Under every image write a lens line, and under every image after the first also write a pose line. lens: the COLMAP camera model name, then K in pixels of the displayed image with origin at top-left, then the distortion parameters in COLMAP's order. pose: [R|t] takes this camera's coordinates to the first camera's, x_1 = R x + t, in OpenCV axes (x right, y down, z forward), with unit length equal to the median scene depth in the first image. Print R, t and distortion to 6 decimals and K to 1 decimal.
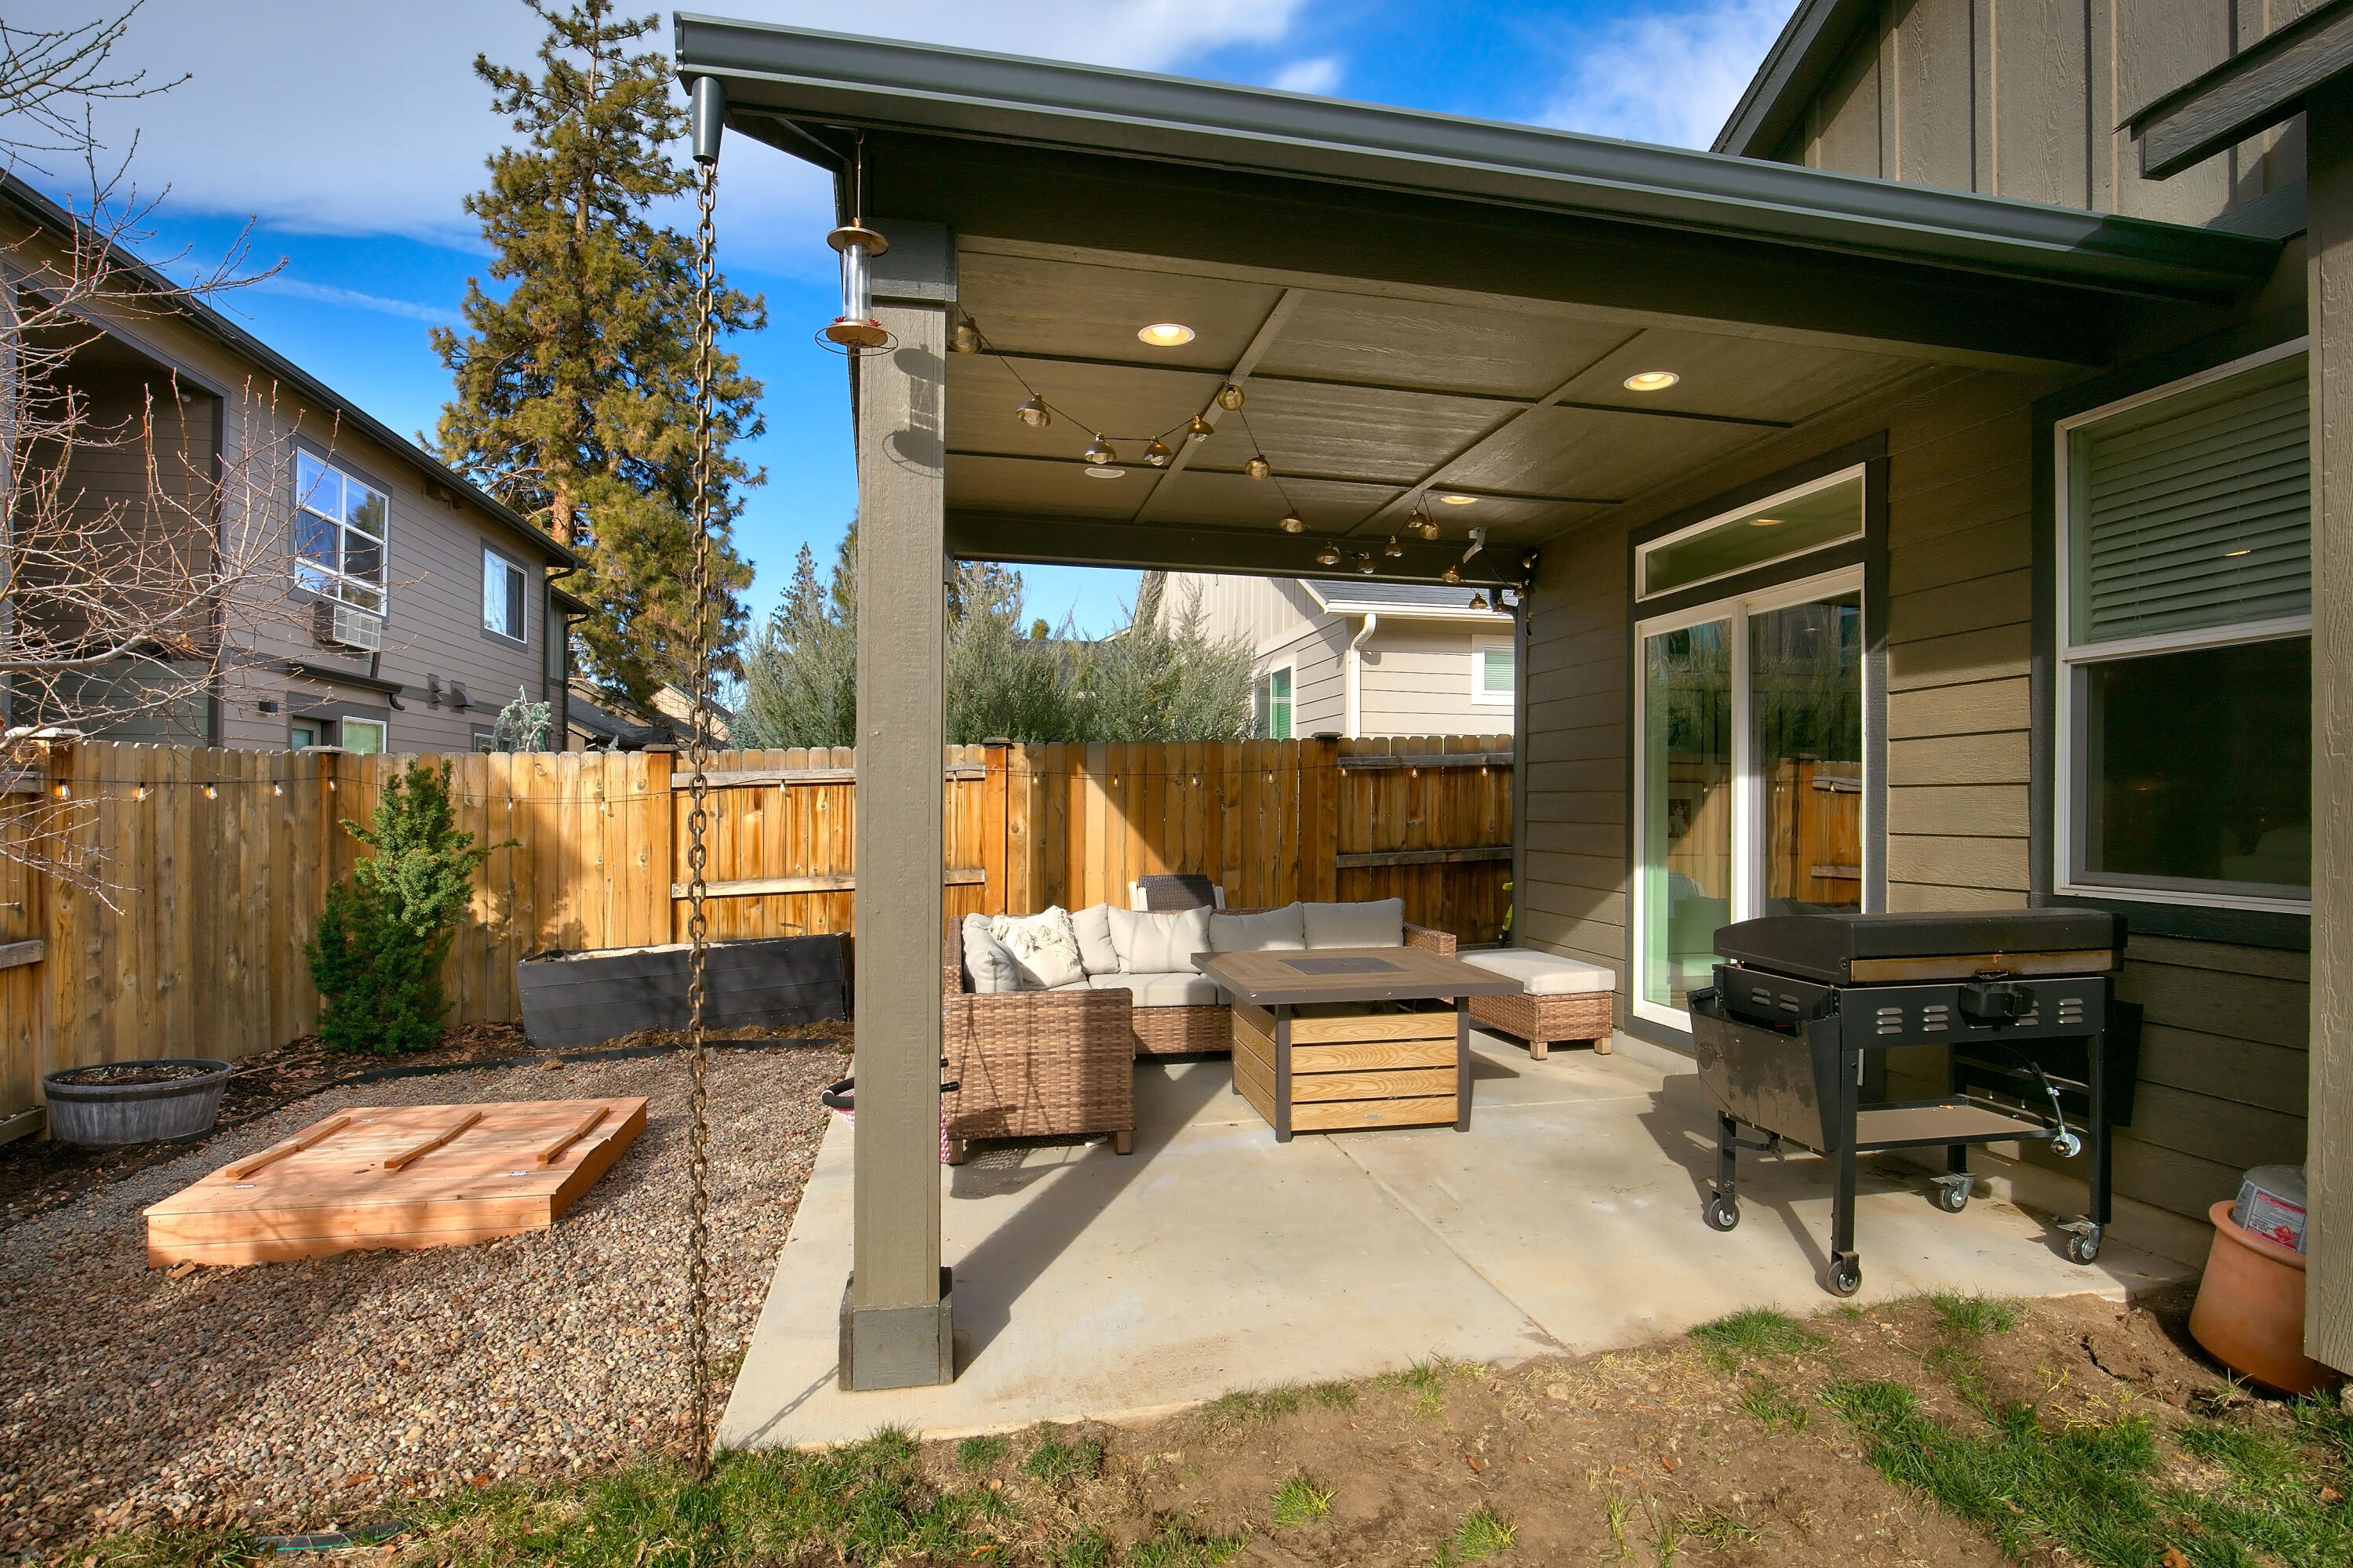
lens RADIAL K [[1192.5, 0, 1184.4], [0, 1192.5, 788.4], [0, 0, 1]] dist [-0.027637, 0.002626]
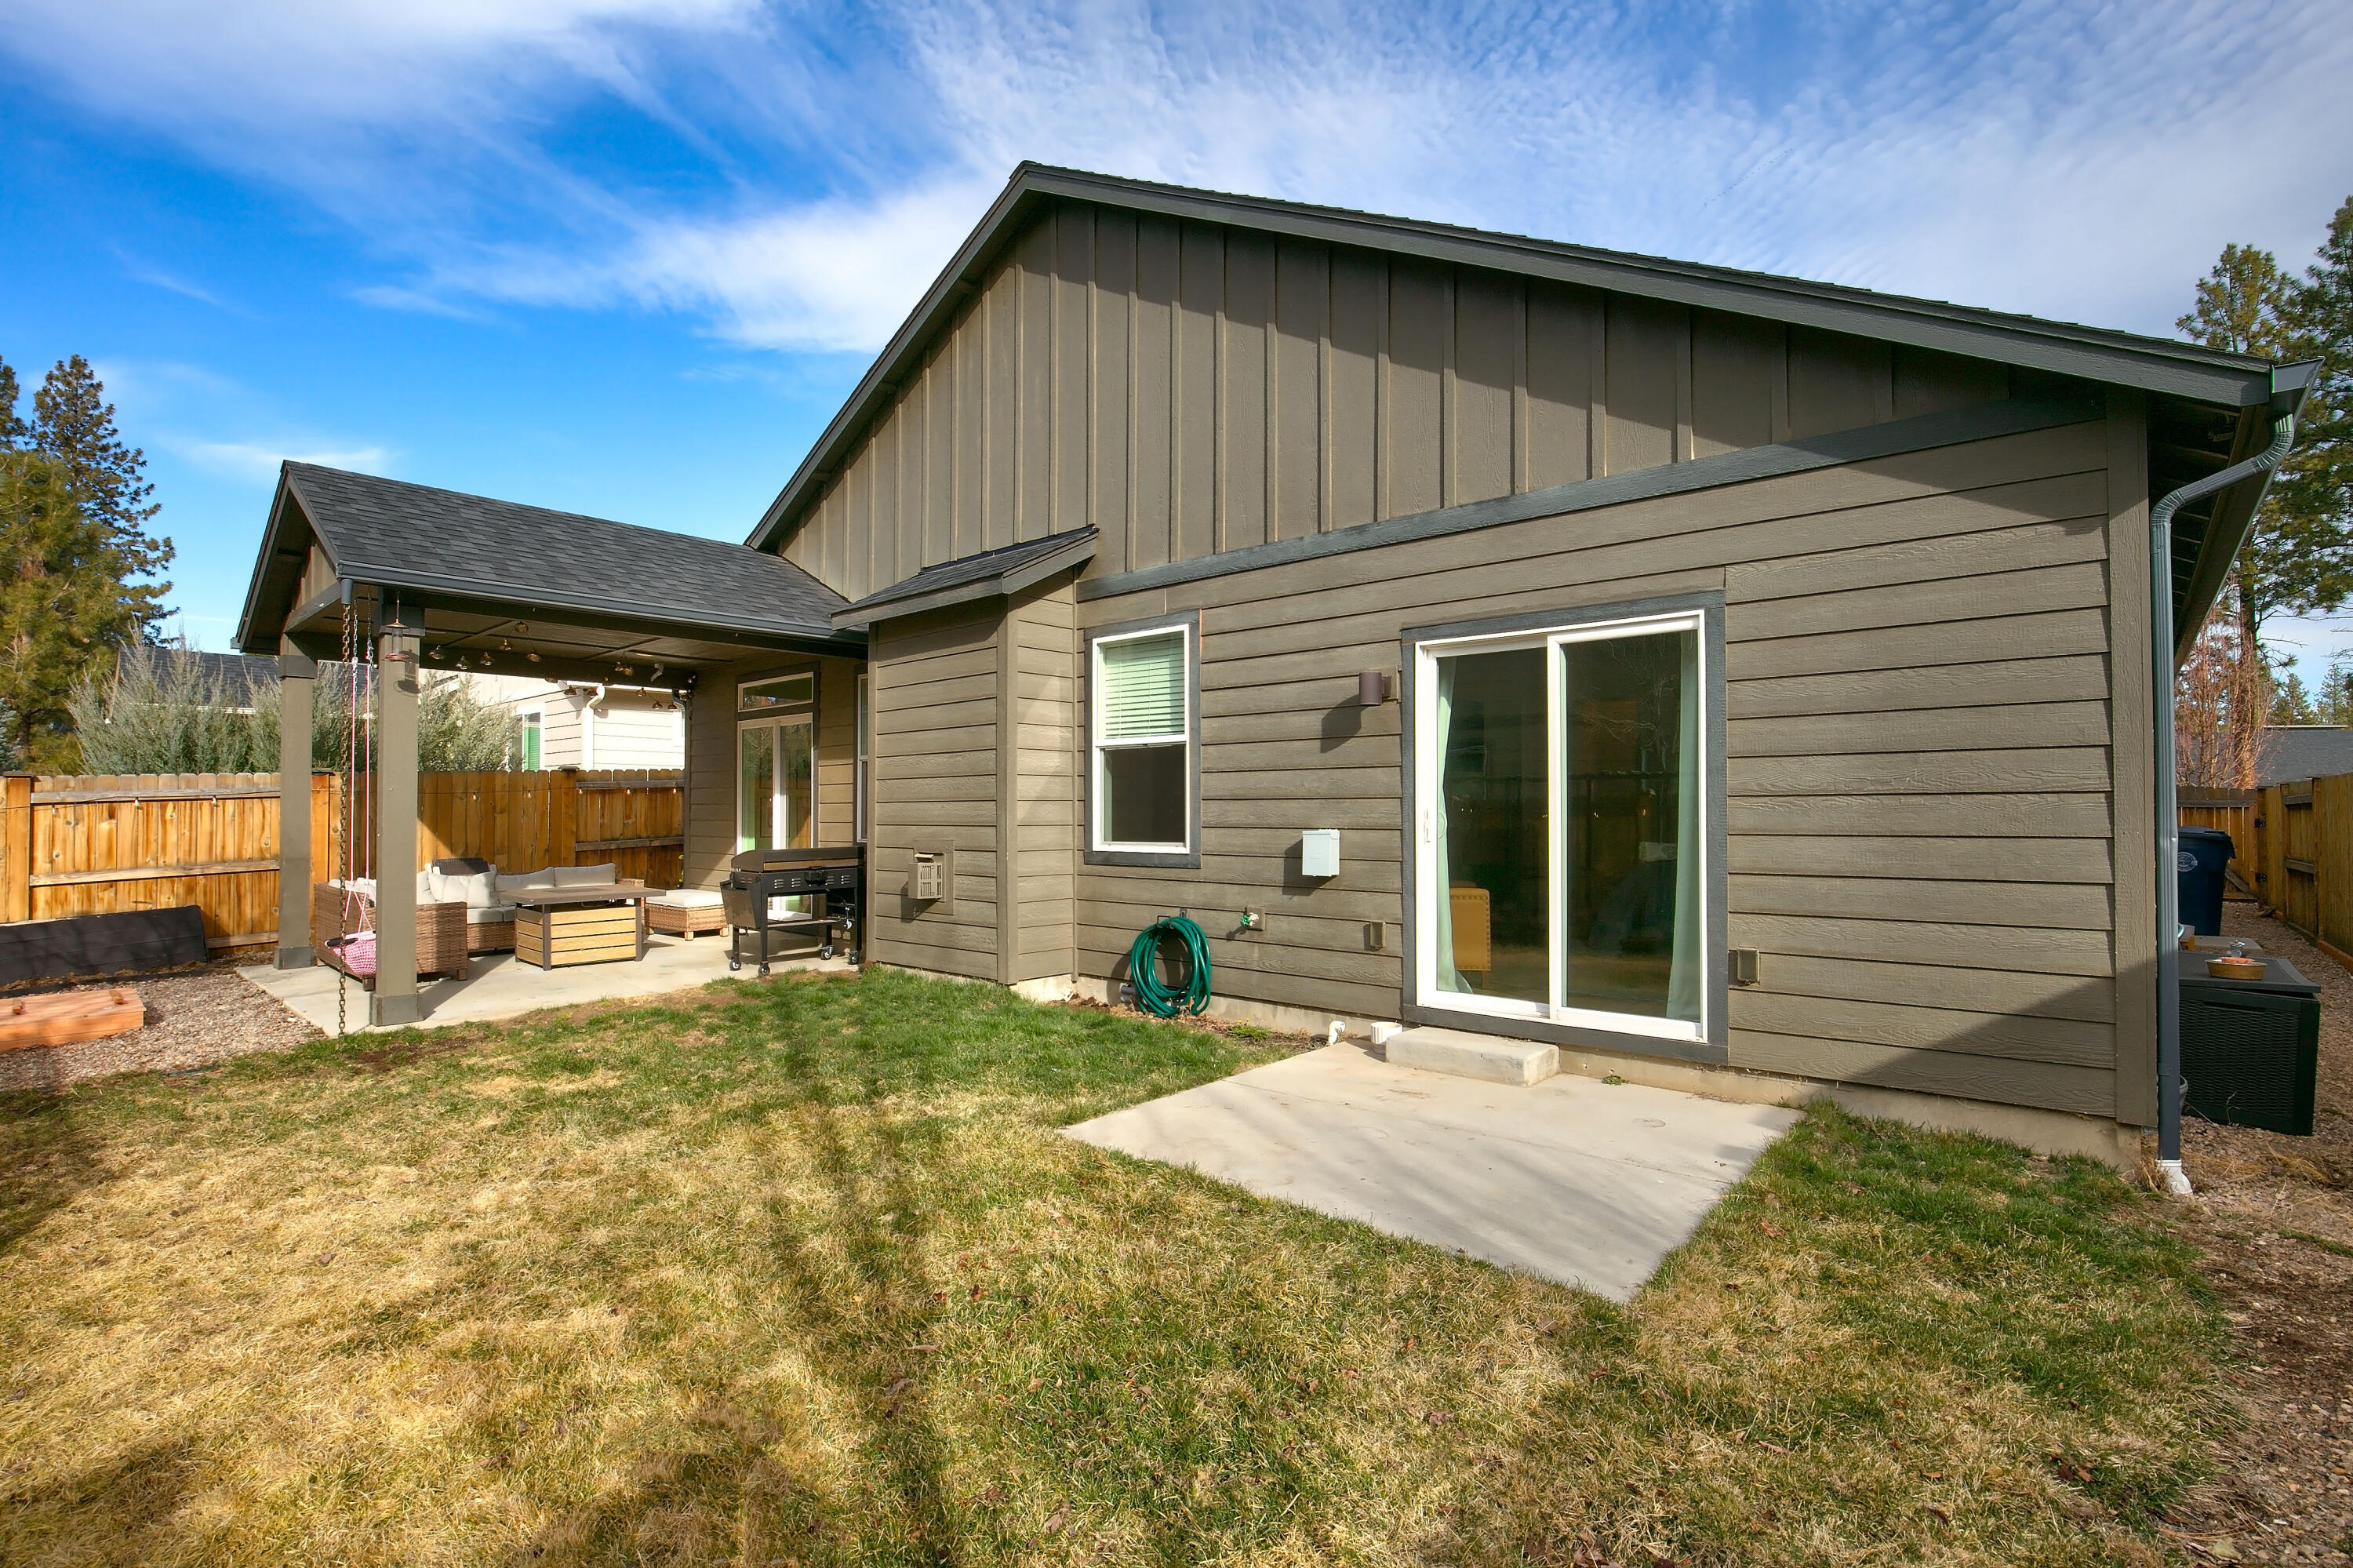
lens RADIAL K [[1064.6, 0, 1135.7], [0, 1064.6, 788.2], [0, 0, 1]] dist [-0.029697, -0.000011]
pose [[0.817696, 0.003356, 0.575640, -0.079788], [-0.000599, 0.999987, -0.004978, -0.012193], [-0.575650, 0.003726, 0.817688, -0.646515]]
